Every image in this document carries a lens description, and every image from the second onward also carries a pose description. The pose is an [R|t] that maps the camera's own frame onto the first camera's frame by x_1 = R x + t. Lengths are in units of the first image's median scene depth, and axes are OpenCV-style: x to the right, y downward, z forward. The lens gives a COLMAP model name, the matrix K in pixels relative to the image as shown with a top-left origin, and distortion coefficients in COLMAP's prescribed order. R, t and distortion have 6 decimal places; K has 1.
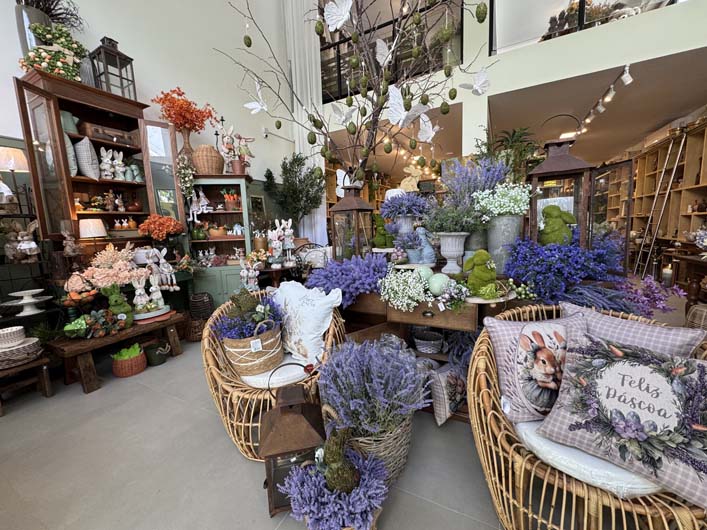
lens RADIAL K [[286.1, 0, 351.9], [0, 286.1, 262.6], [0, 0, 1]] dist [0.012980, 0.000253]
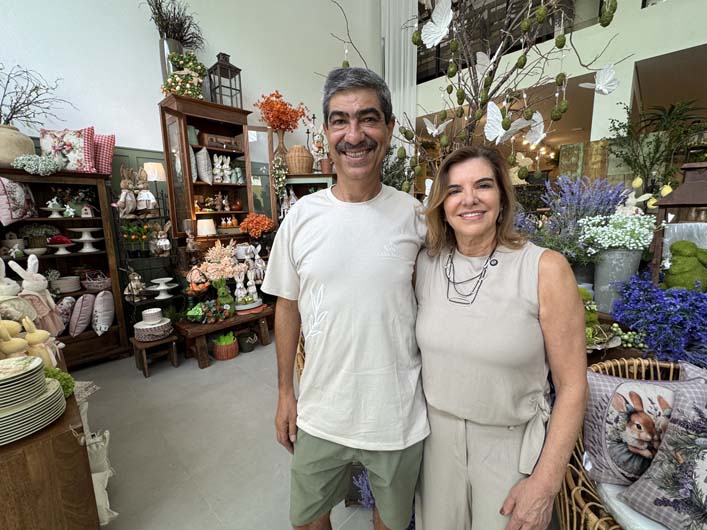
lens RADIAL K [[318.6, 0, 353.4], [0, 318.6, 265.7], [0, 0, 1]] dist [0.010371, 0.001540]
pose [[0.963715, 0.063248, -0.259332, 0.006464], [-0.051462, 0.997320, 0.051996, -0.066253], [0.261926, -0.036763, 0.964388, -0.082715]]
